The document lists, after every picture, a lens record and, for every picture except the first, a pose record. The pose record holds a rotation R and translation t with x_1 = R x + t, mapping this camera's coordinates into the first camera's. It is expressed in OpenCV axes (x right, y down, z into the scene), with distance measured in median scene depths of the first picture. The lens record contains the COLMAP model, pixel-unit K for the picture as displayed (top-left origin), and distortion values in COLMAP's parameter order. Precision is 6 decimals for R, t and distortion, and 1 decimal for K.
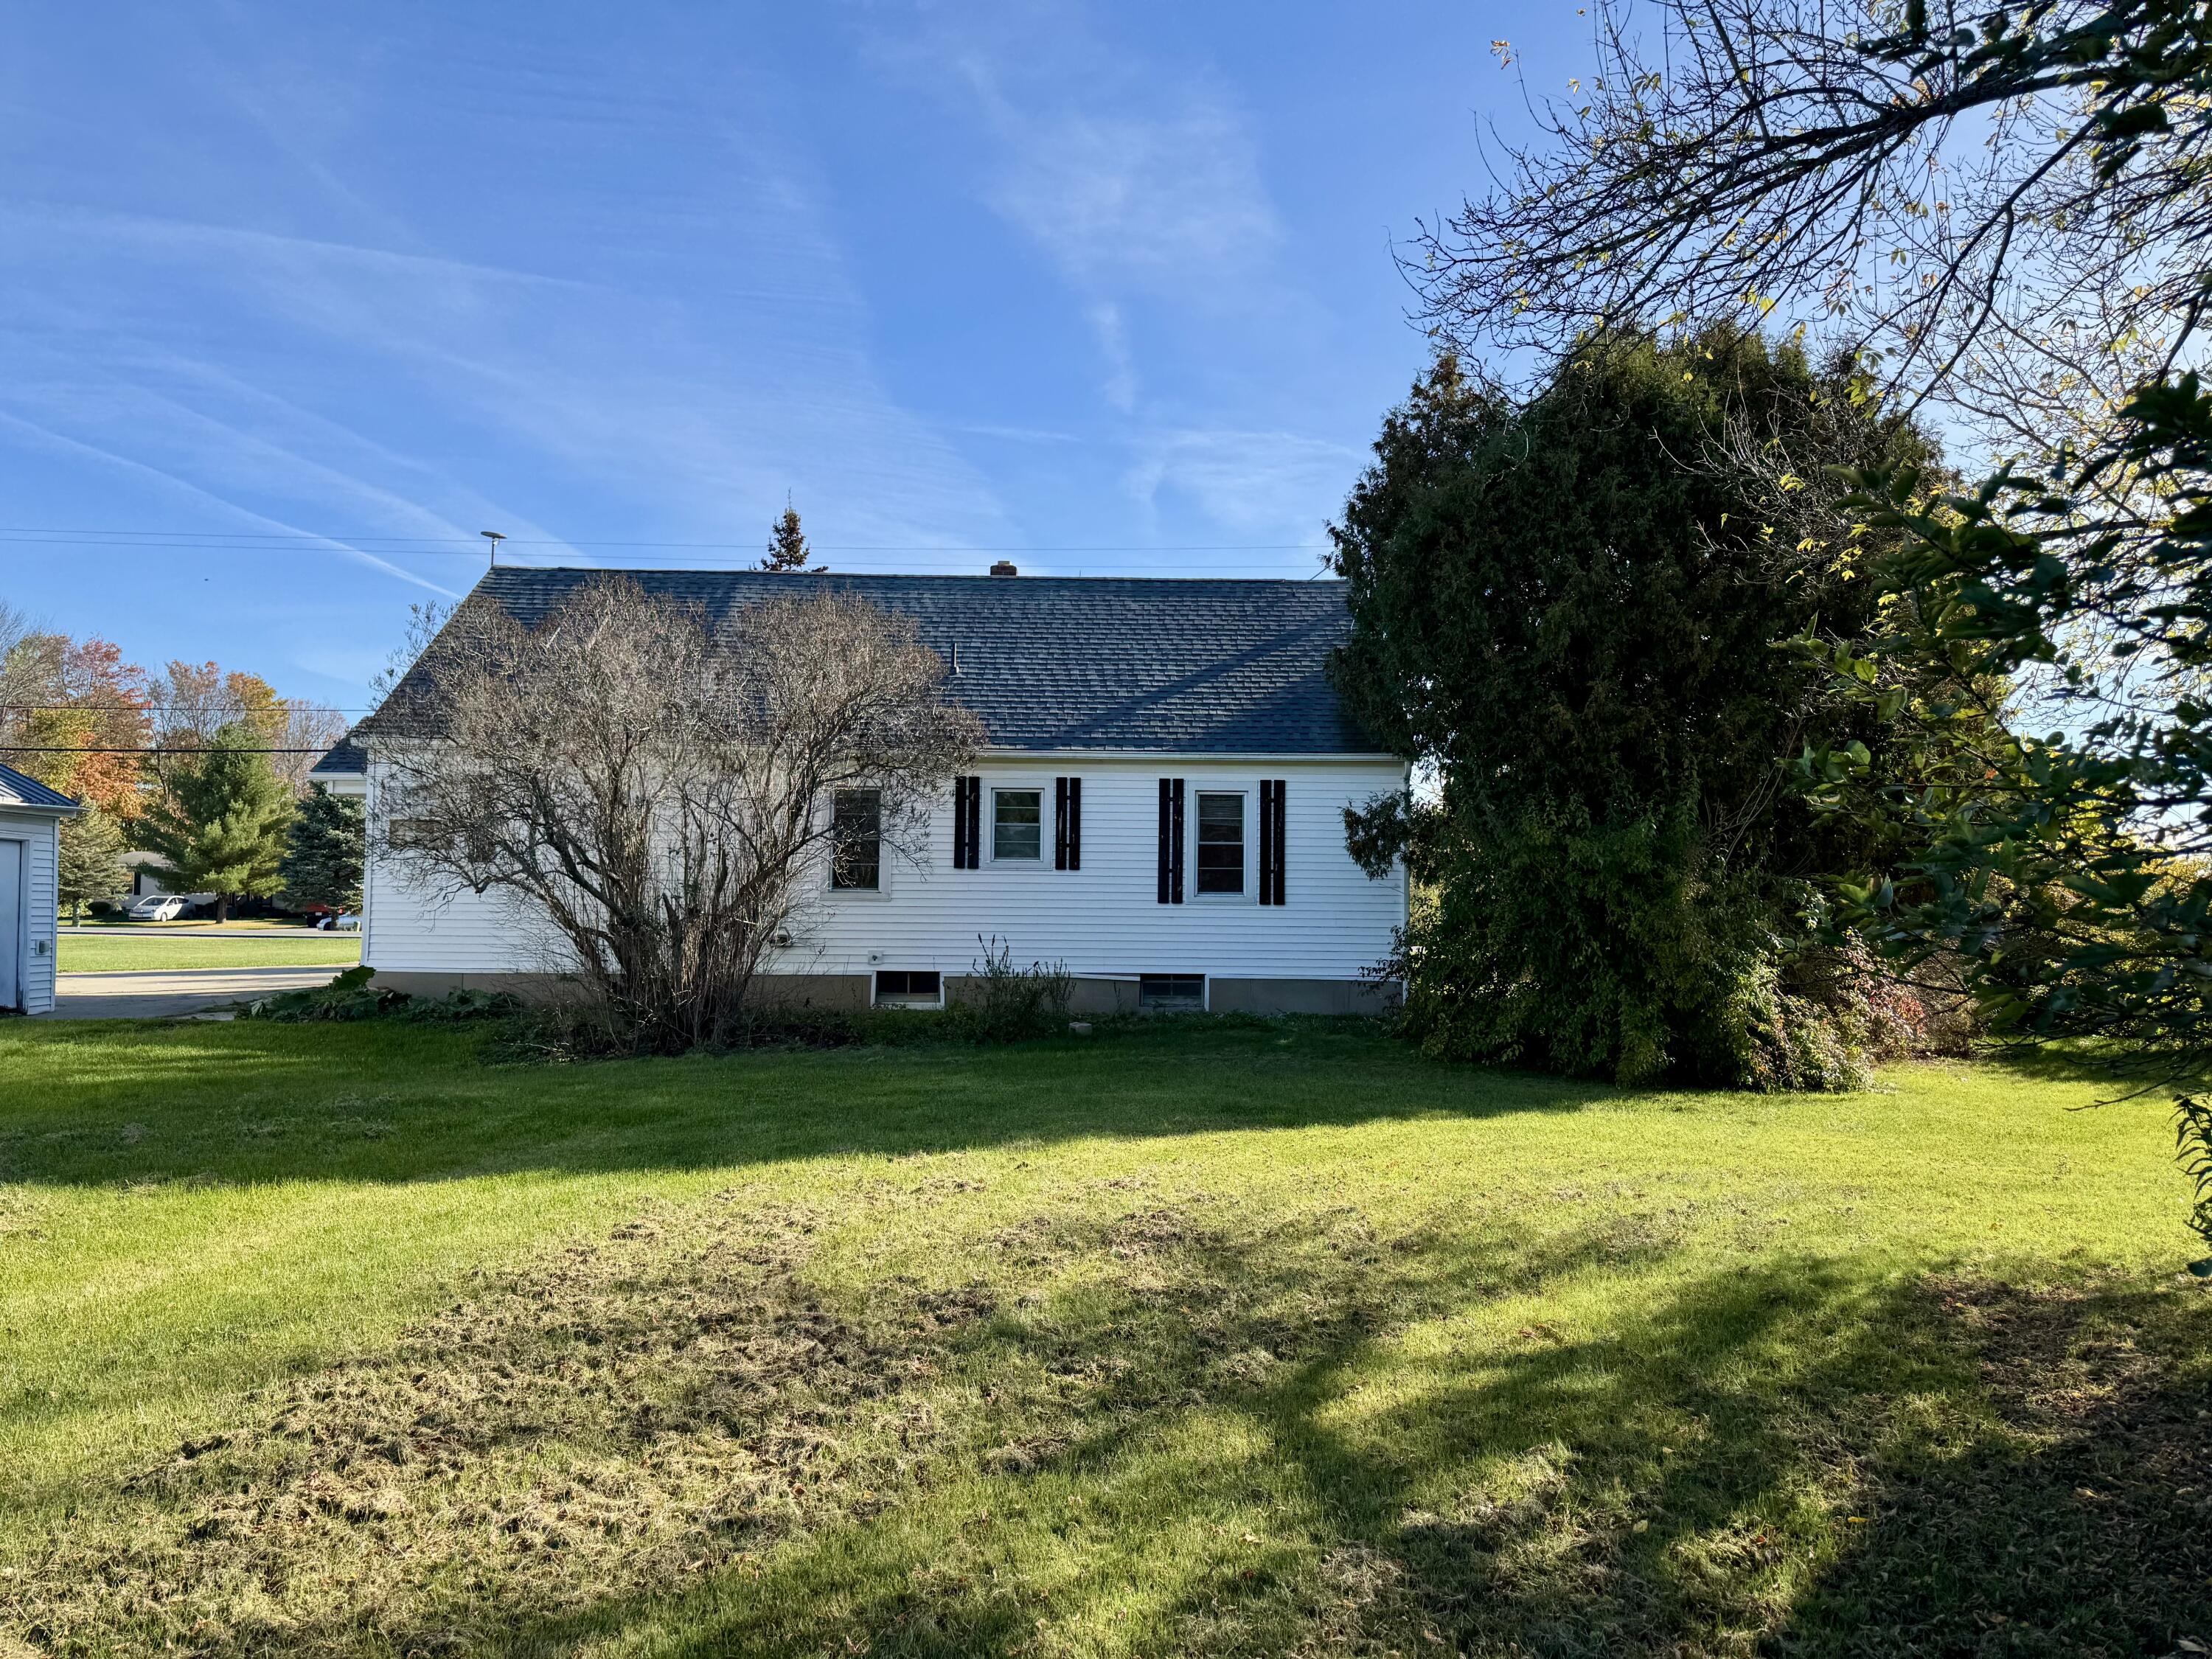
lens RADIAL K [[1573.5, 0, 1123.6], [0, 1573.5, 840.1], [0, 0, 1]] dist [0.021595, -0.019258]
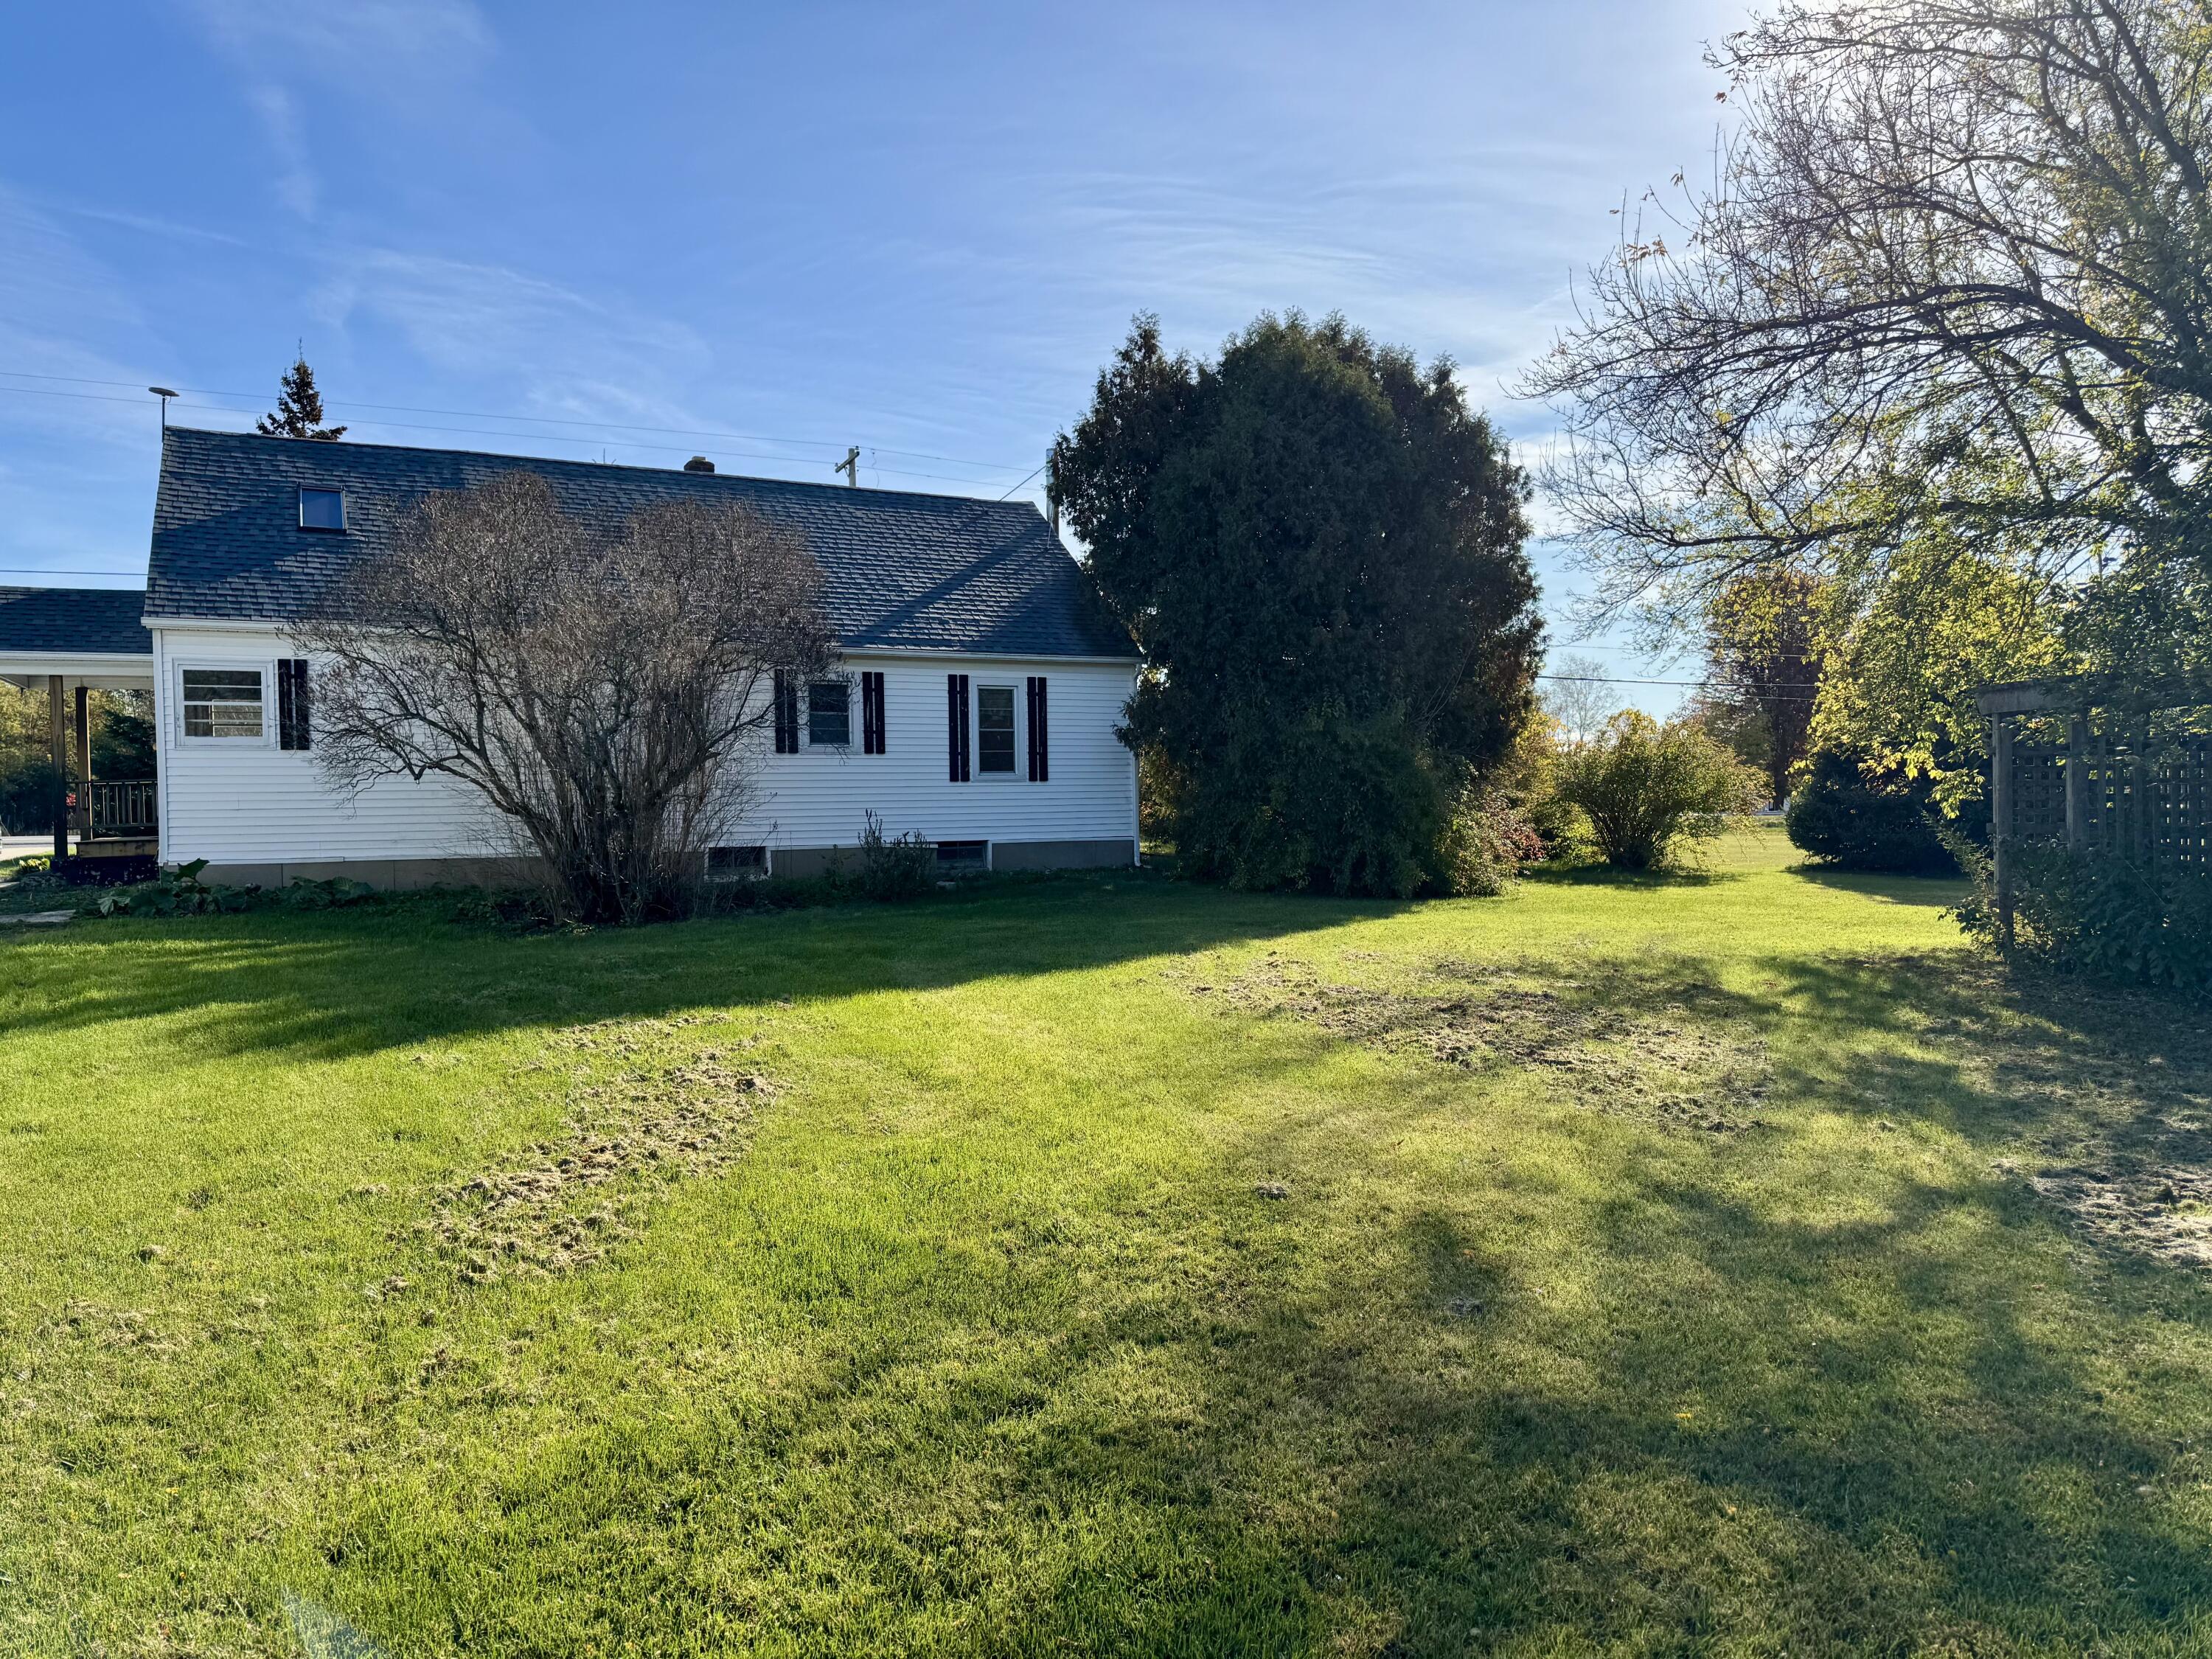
lens RADIAL K [[1573.5, 0, 1116.4], [0, 1573.5, 832.8], [0, 0, 1]] dist [0.021595, -0.019258]
pose [[0.892786, -0.029129, 0.449538, -0.392839], [-0.004220, 0.997323, 0.073006, -0.007805], [-0.450461, -0.067076, 0.890273, -0.100039]]
